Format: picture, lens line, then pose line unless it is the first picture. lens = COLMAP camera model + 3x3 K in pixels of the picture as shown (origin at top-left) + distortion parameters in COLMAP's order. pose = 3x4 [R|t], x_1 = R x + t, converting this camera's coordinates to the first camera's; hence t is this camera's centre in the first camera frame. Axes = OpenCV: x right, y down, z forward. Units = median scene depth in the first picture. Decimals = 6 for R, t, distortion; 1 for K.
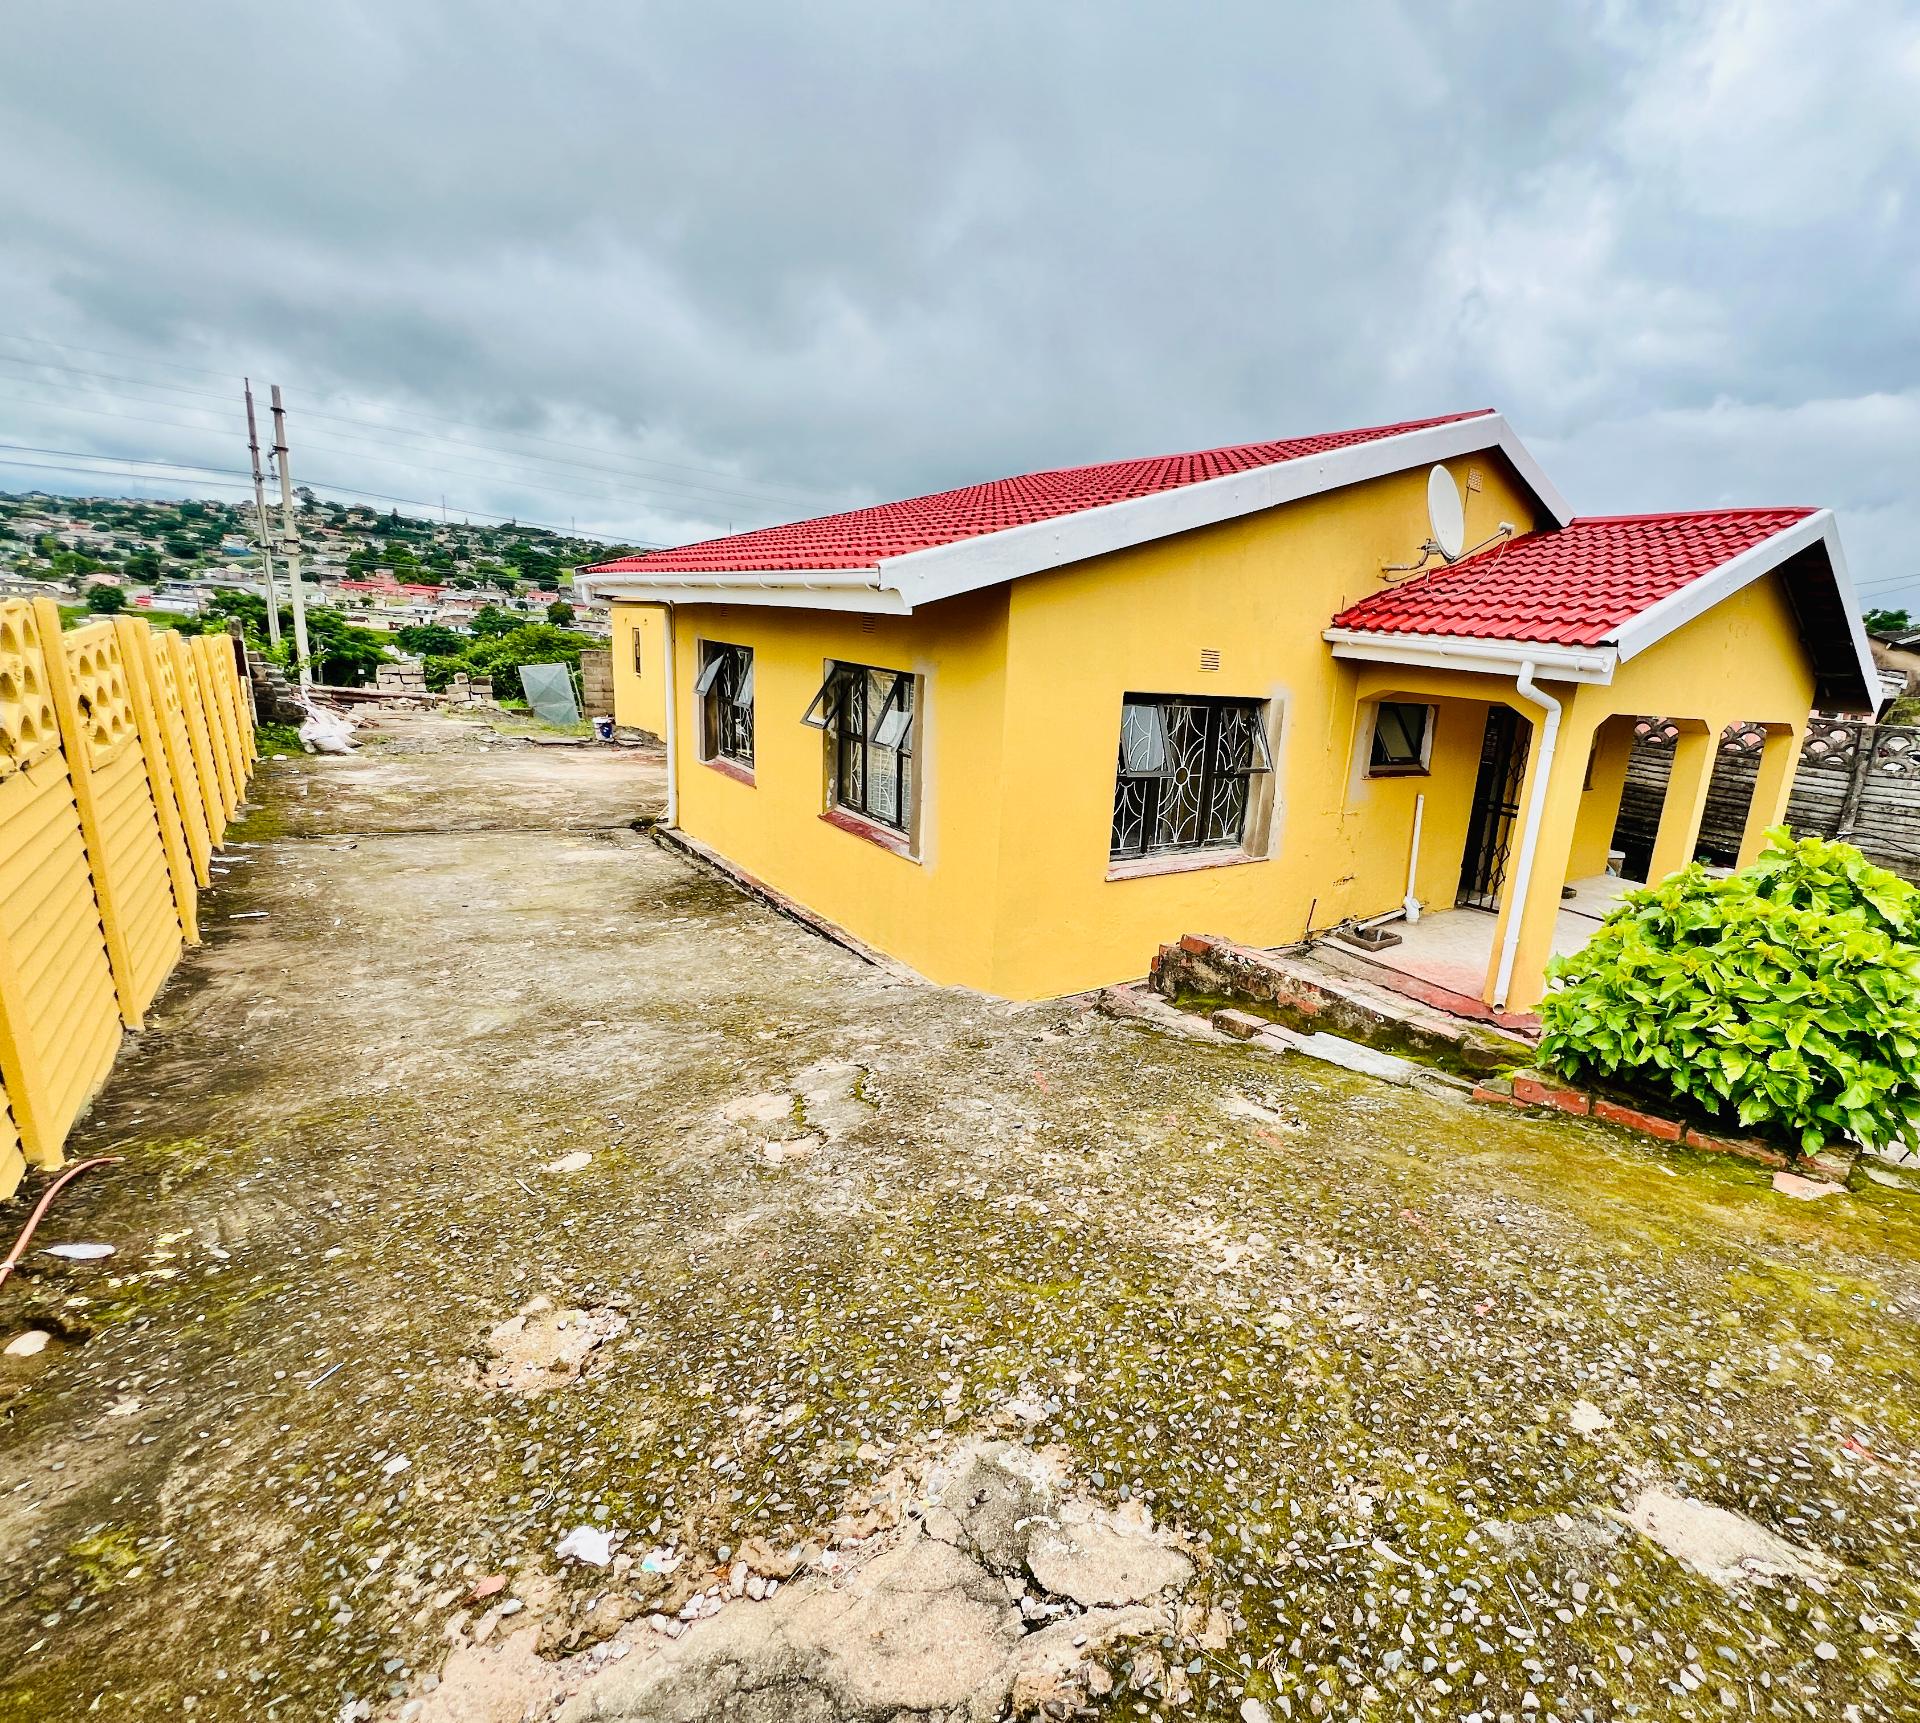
lens RADIAL K [[931.7, 0, 1132.7], [0, 931.7, 861.1], [0, 0, 1]] dist [-0.007183, 0.002747]
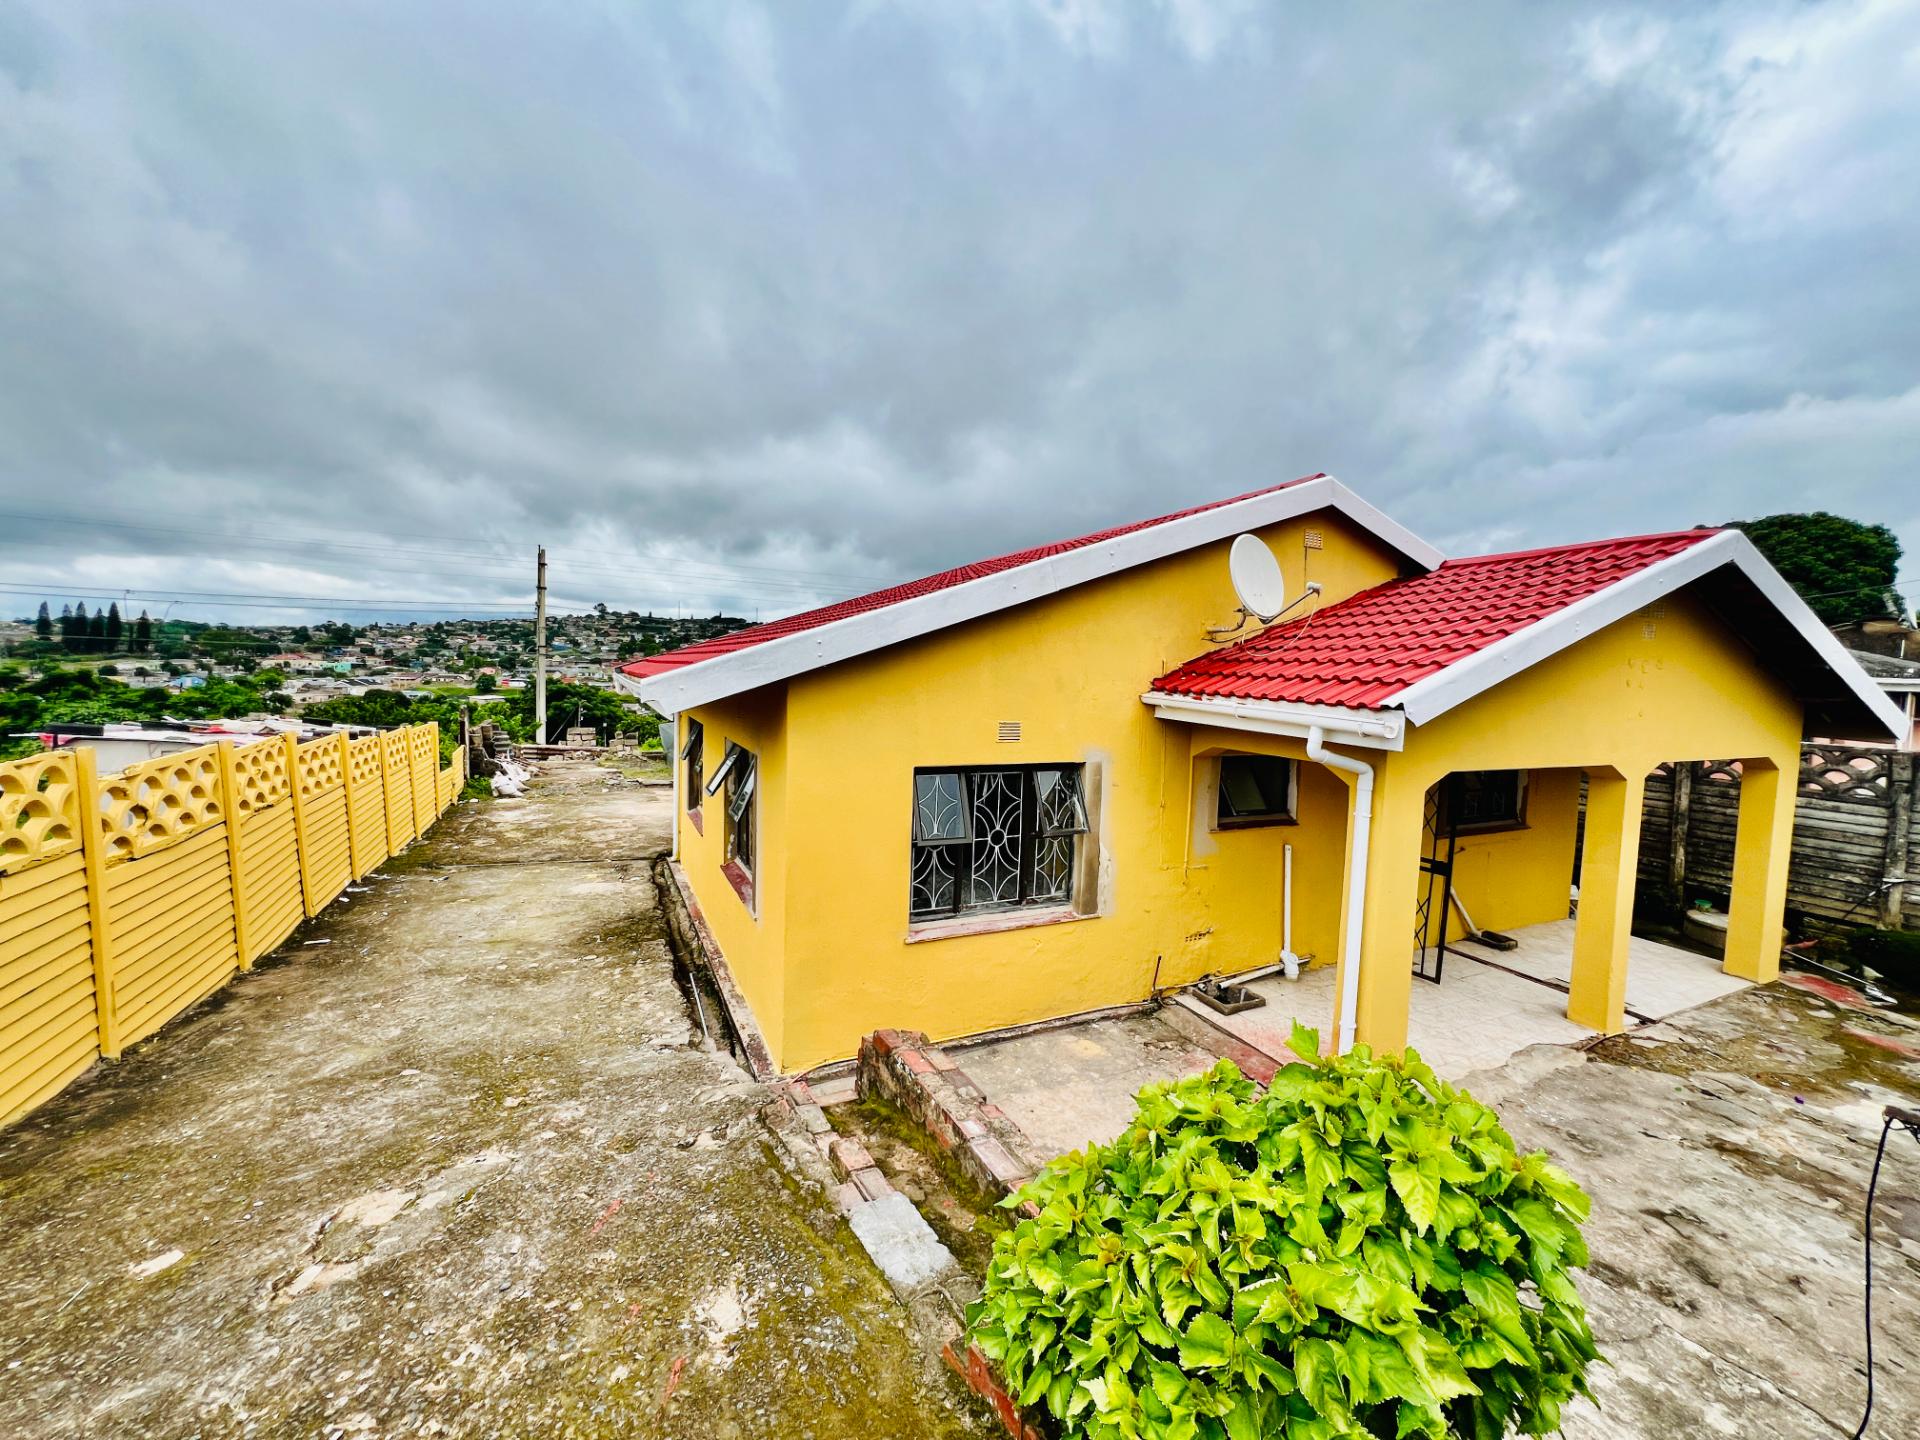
lens RADIAL K [[765.4, 0, 977.0], [0, 765.4, 704.3], [0, 0, 1]] dist [-0.000765, -0.000350]
pose [[0.957352, -0.043831, -0.285579, 0.222450], [-0.010185, 0.982692, -0.184969, -0.061649], [0.288743, 0.179989, 0.940336, 0.111913]]
